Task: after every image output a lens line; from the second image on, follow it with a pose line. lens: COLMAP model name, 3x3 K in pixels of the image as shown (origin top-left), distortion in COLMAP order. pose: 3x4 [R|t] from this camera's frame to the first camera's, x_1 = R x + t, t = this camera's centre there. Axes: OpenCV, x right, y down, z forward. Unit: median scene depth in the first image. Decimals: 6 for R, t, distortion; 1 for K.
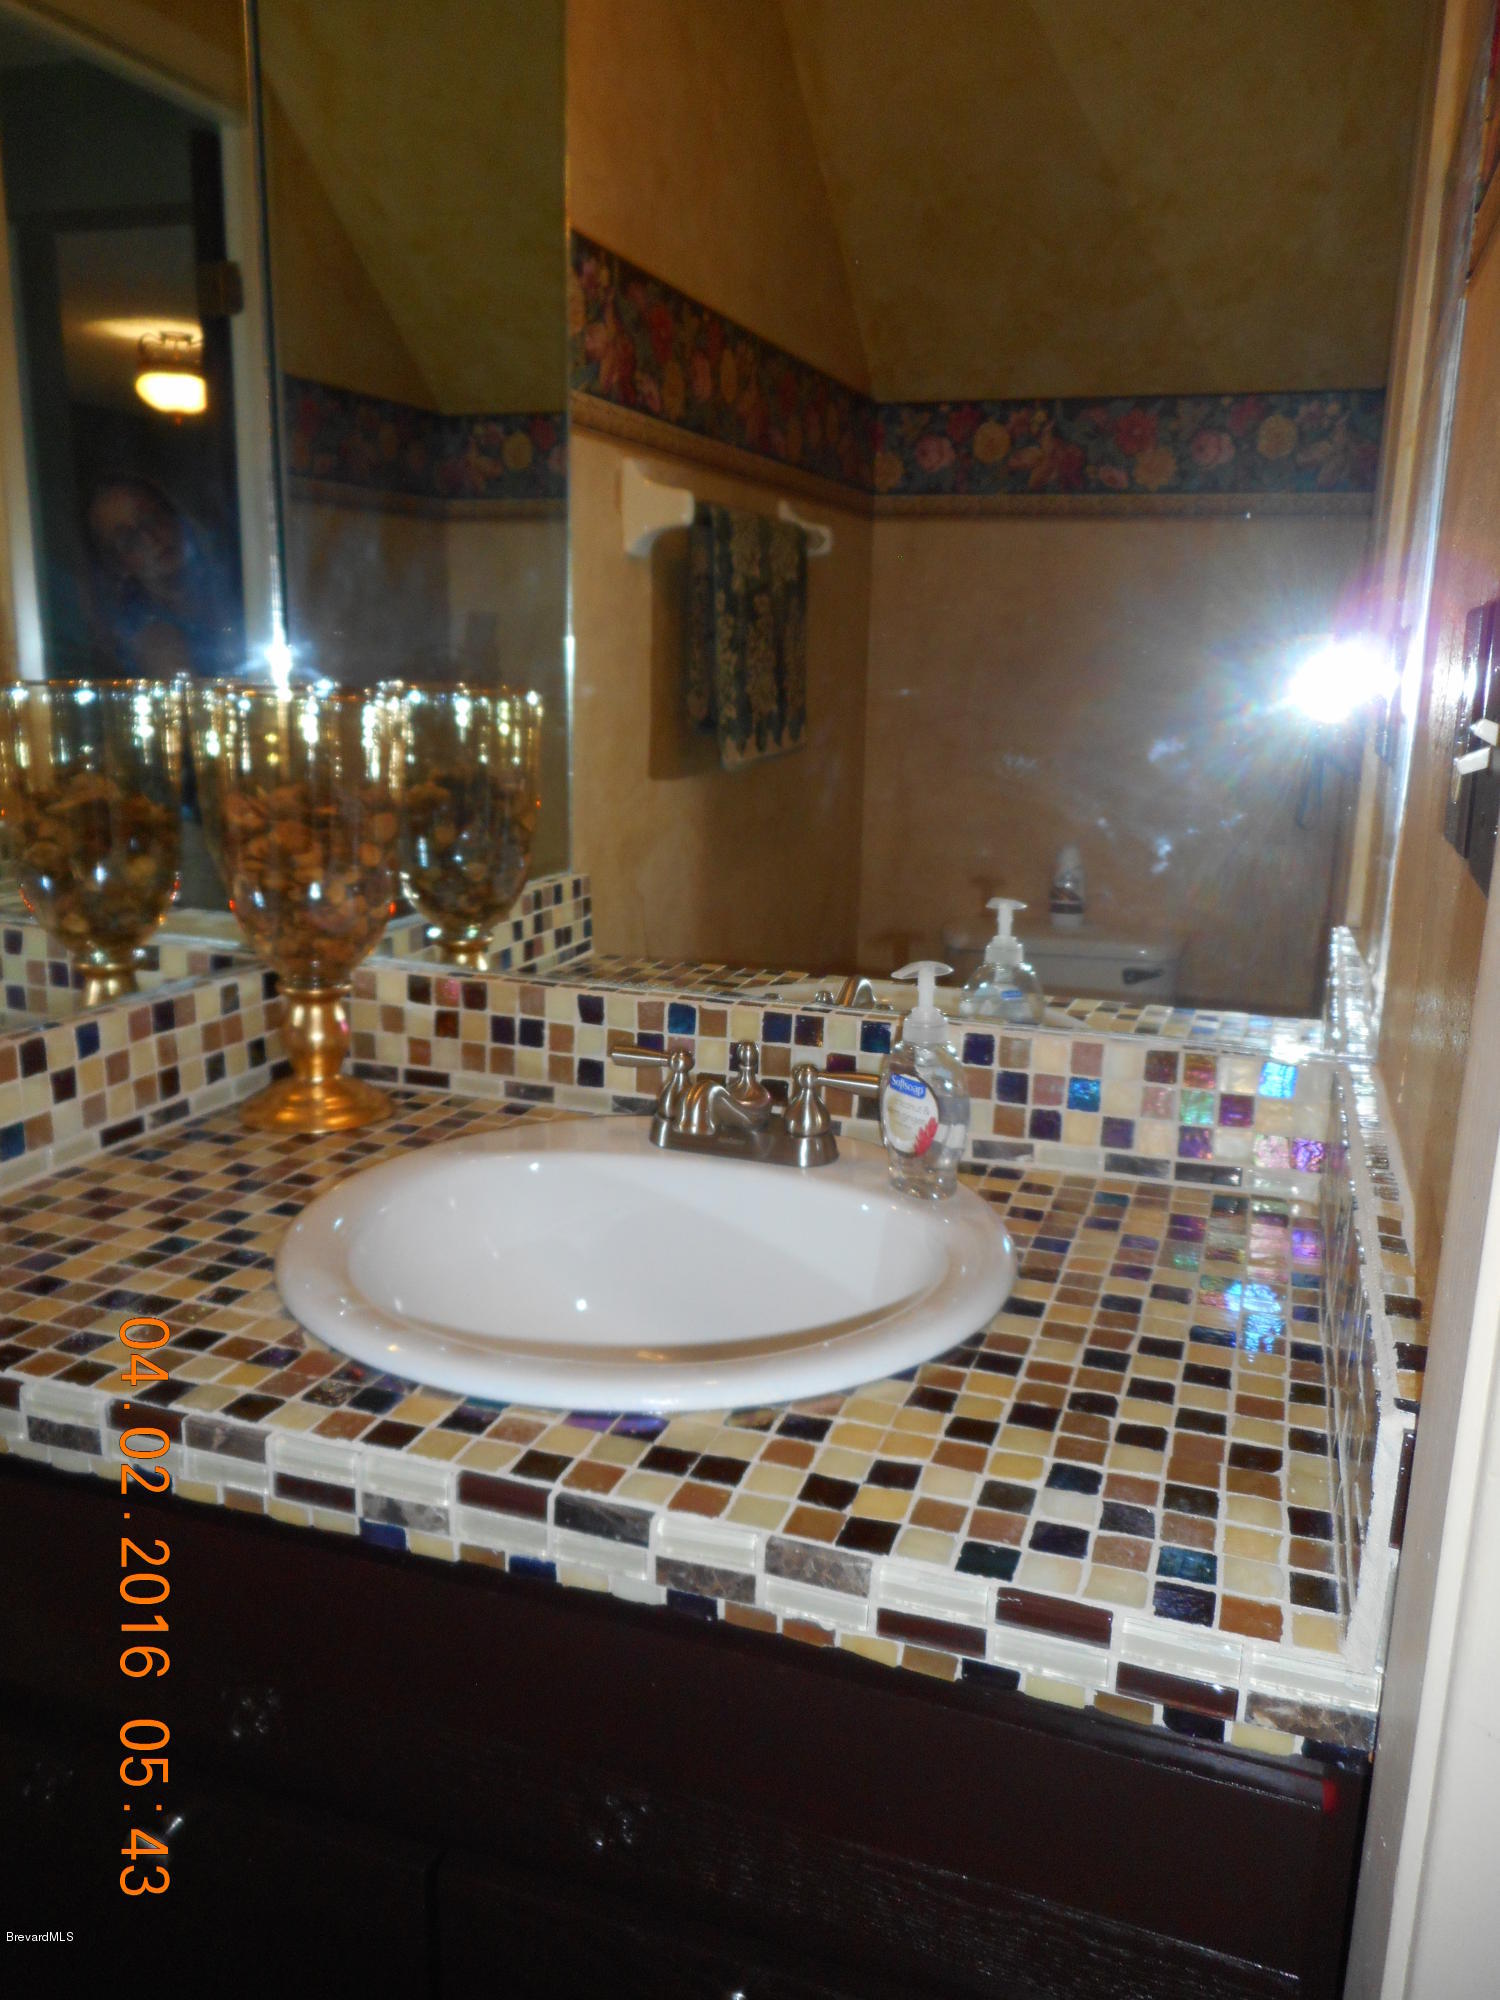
lens RADIAL K [[1509.7, 0, 750.0], [0, 1509.7, 1000.0], [0, 0, 1]] dist [-0.000264, -0.005528]
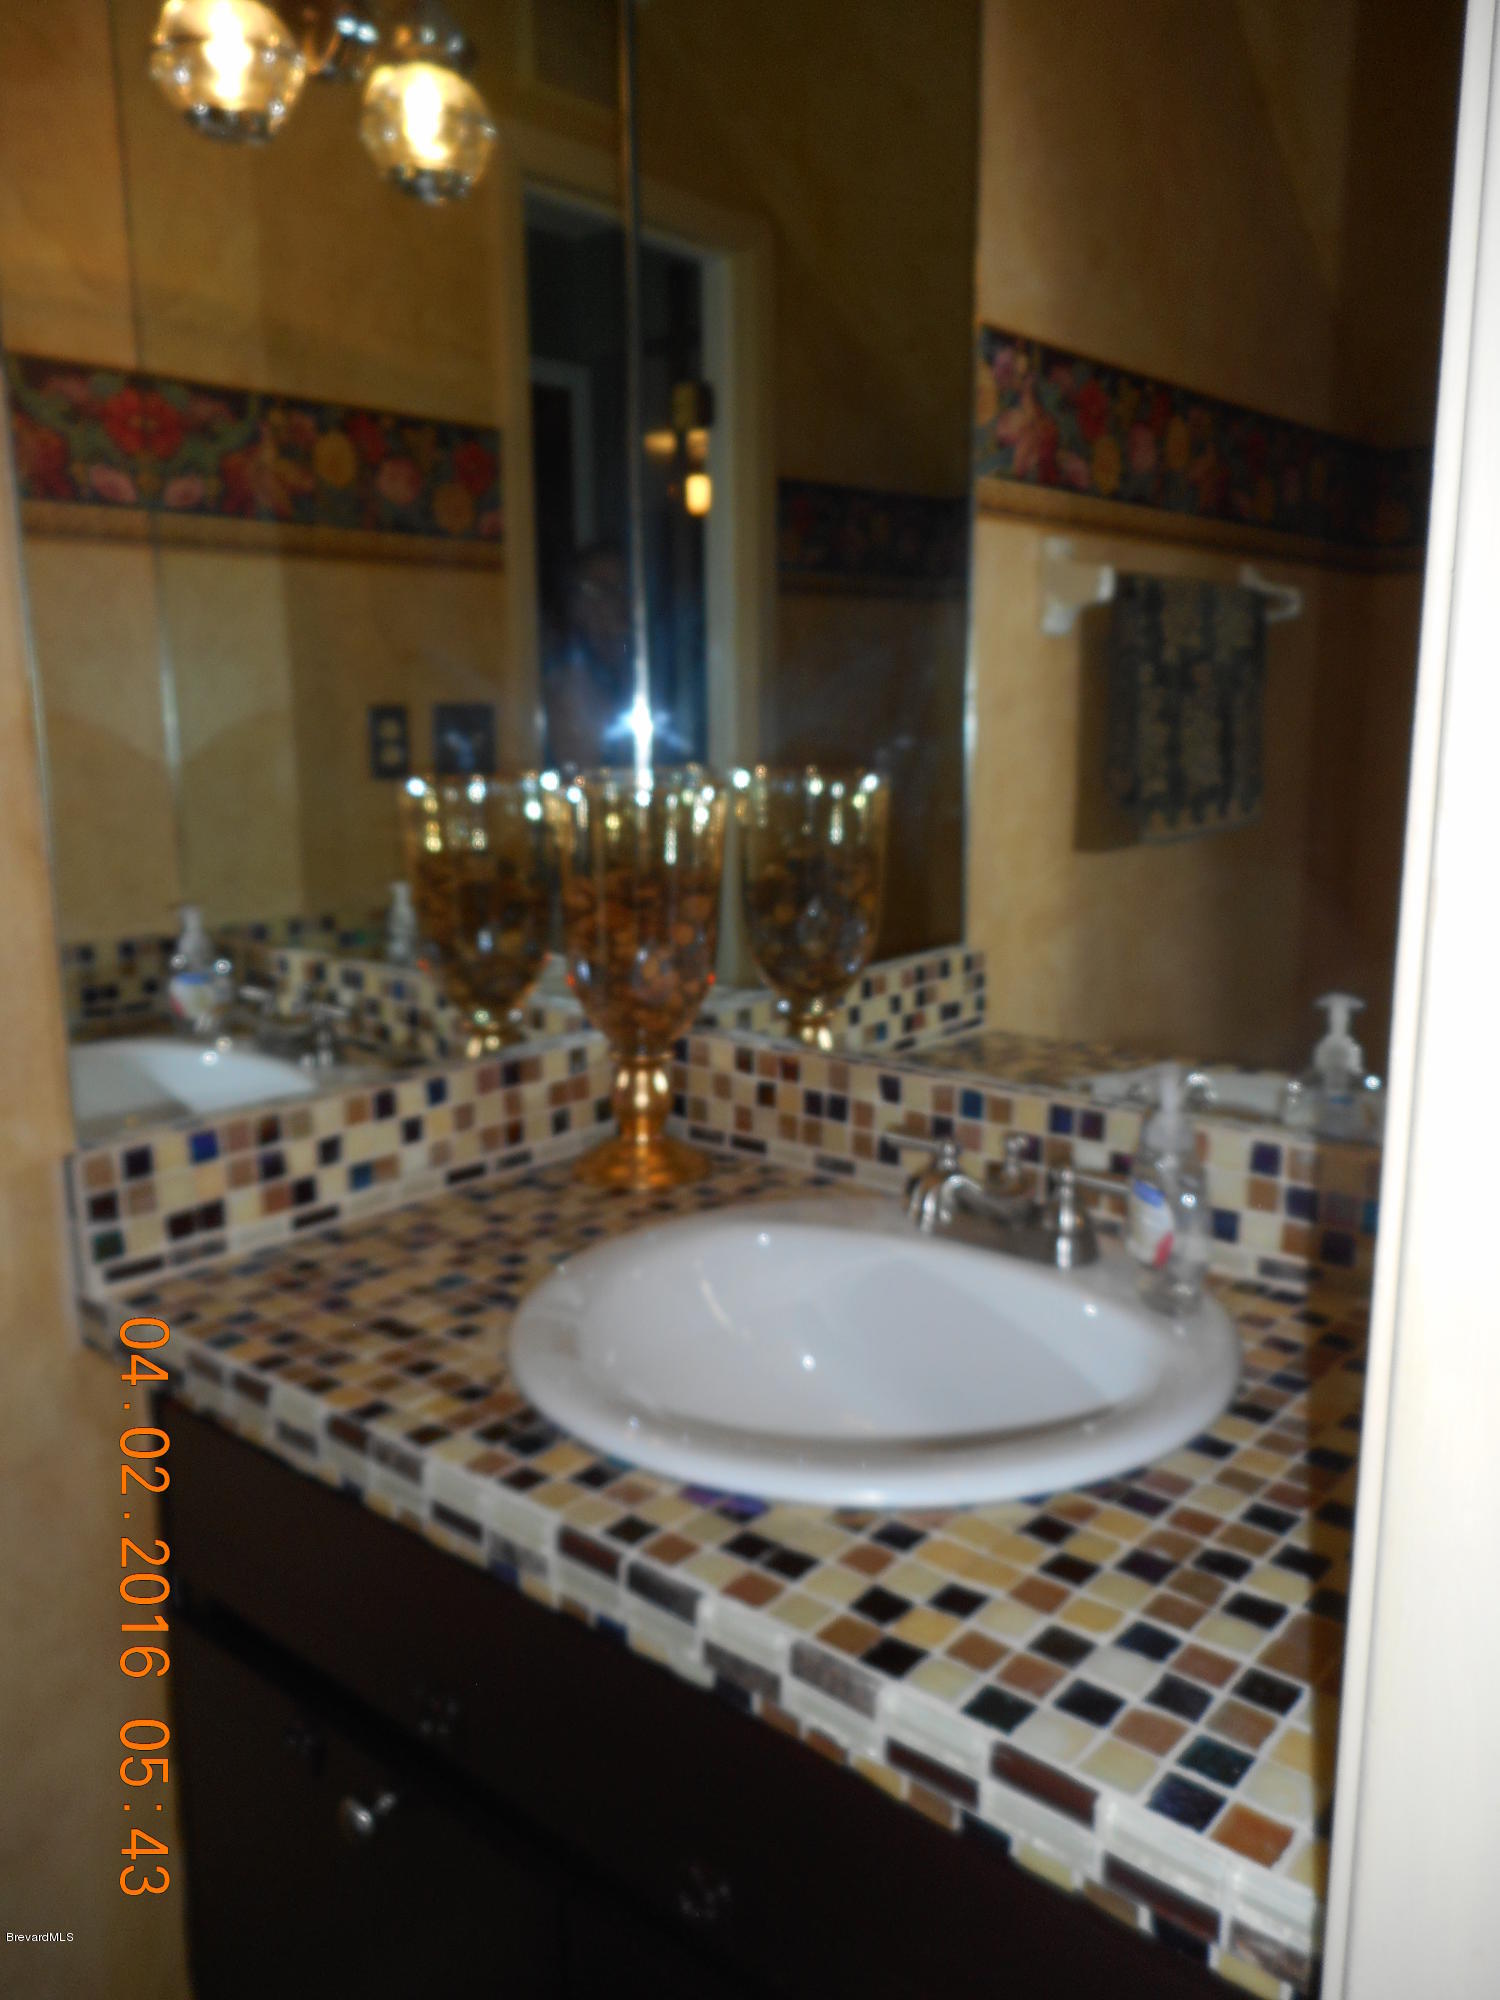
lens RADIAL K [[1497.9, 0, 750.0], [0, 1497.9, 1000.0], [0, 0, 1]] dist [-0.001201, -0.003692]
pose [[0.930502, 0.038272, -0.364283, 0.193383], [-0.052221, 0.998228, -0.028514, -0.022743], [0.362546, 0.045555, 0.930852, 0.025454]]
